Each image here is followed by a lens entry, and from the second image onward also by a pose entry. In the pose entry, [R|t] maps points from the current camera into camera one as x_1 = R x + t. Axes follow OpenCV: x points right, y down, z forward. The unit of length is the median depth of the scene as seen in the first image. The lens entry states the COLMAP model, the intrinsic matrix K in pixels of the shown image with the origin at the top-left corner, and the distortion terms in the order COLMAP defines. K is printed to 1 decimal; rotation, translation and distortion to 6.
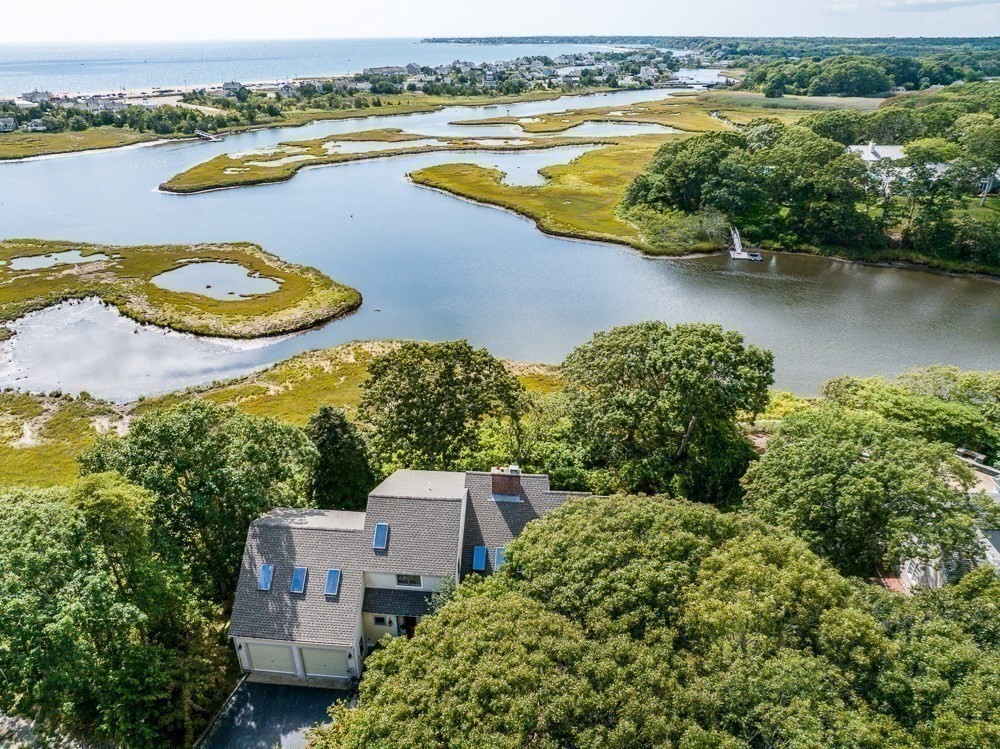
lens RADIAL K [[754.6, 0, 523.7], [0, 754.6, 373.9], [0, 0, 1]] dist [-0.037289, -0.002015]
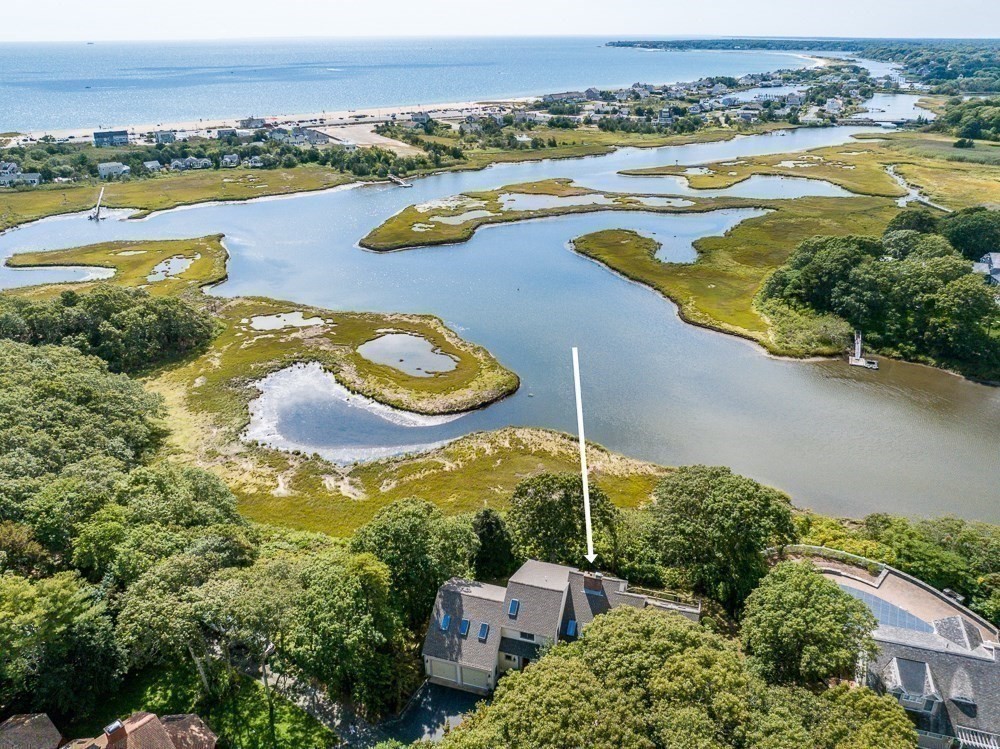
lens RADIAL K [[754.6, 0, 523.7], [0, 754.6, 373.9], [0, 0, 1]] dist [-0.037289, -0.002015]
pose [[0.975850, 0.077976, -0.204048, 0.040506], [-0.085425, 0.995953, -0.027942, -0.077988], [0.201043, 0.044698, 0.978562, -0.199418]]
